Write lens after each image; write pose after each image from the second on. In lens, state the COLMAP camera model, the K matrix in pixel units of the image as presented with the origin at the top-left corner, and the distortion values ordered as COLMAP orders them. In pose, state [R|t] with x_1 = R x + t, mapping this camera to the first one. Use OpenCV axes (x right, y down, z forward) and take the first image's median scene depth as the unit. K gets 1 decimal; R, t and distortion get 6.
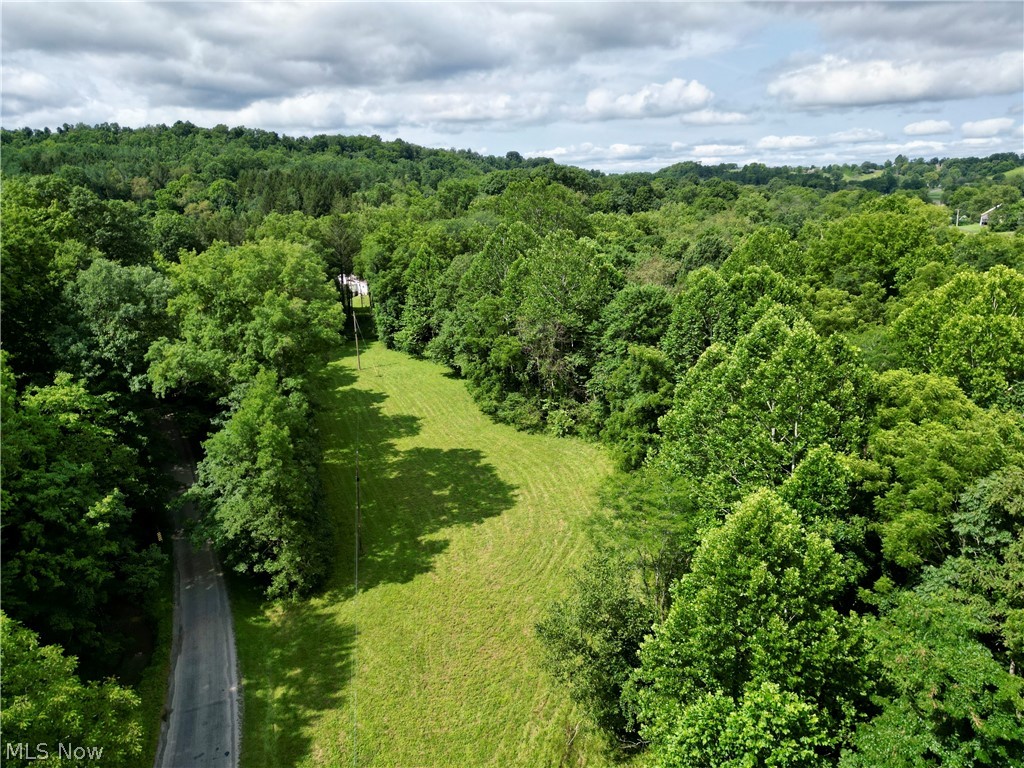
lens RADIAL K [[725.1, 0, 512.5], [0, 725.1, 389.4], [0, 0, 1]] dist [0.060069, -0.050370]
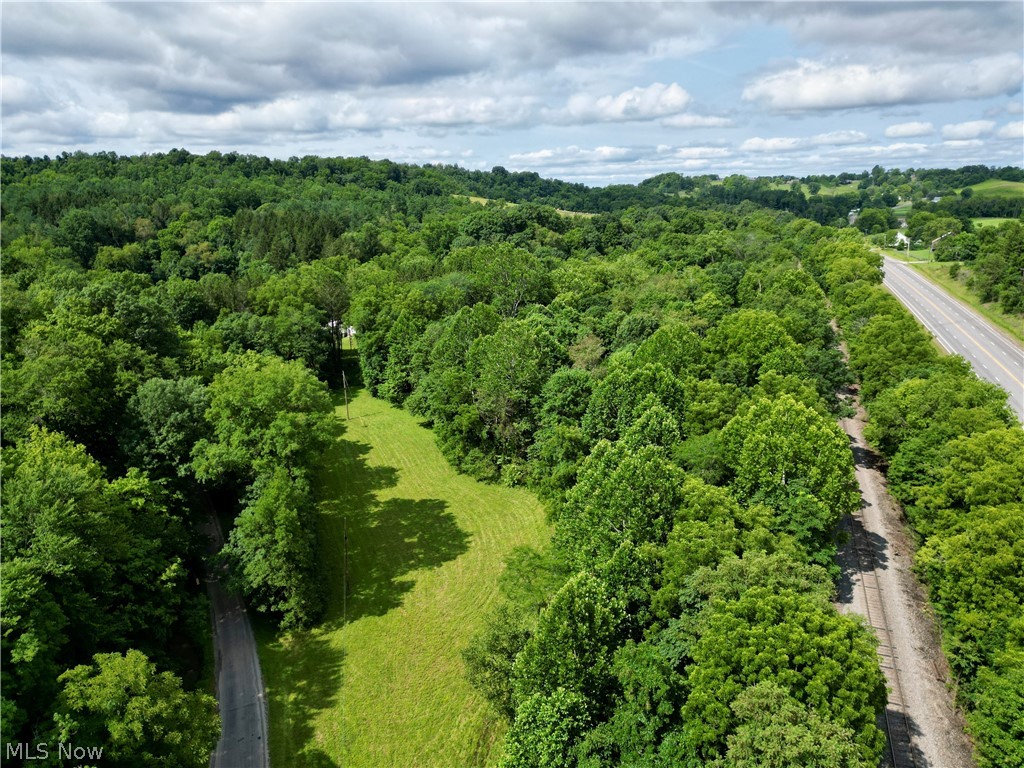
lens RADIAL K [[725.1, 0, 512.9], [0, 725.1, 386.5], [0, 0, 1]] dist [0.060069, -0.050370]
pose [[0.999894, -0.006634, 0.012950, 0.061641], [0.006720, 0.999955, -0.006637, -0.110845], [-0.012905, 0.006723, 0.999894, -0.270440]]
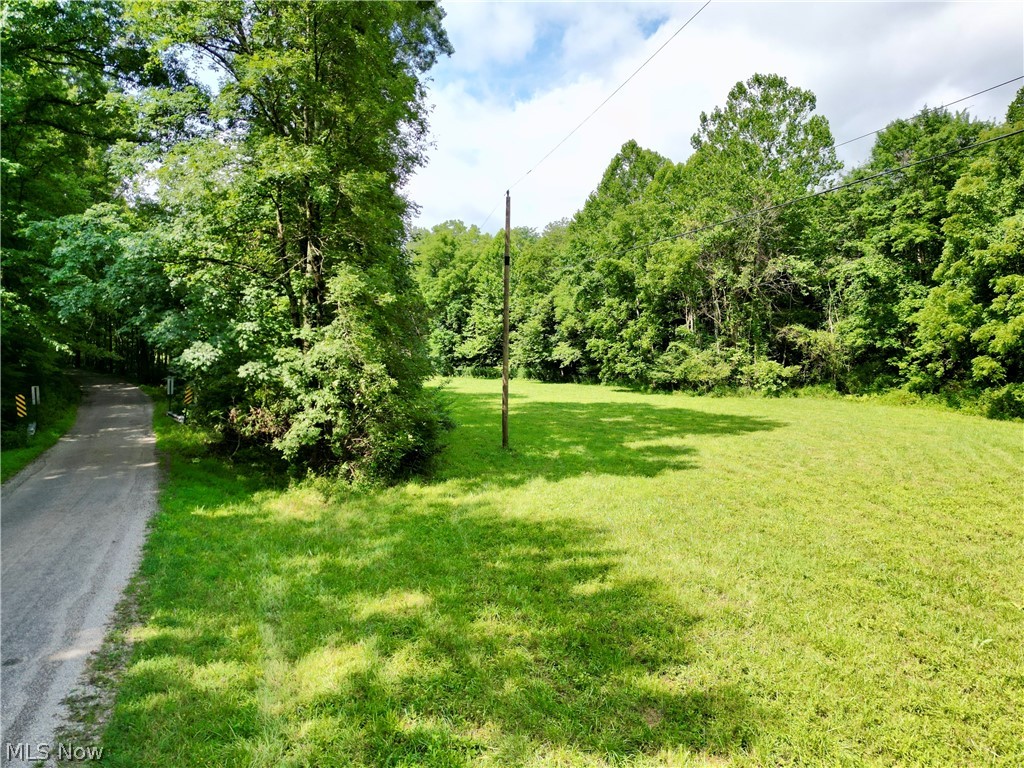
lens RADIAL K [[725.1, 0, 507.2], [0, 725.1, 379.1], [0, 0, 1]] dist [0.060069, -0.050370]
pose [[0.999752, 0.000483, -0.022273, -0.155360], [-0.005766, 0.971310, -0.237748, 0.221330], [0.021519, 0.237817, 0.971071, 0.467020]]
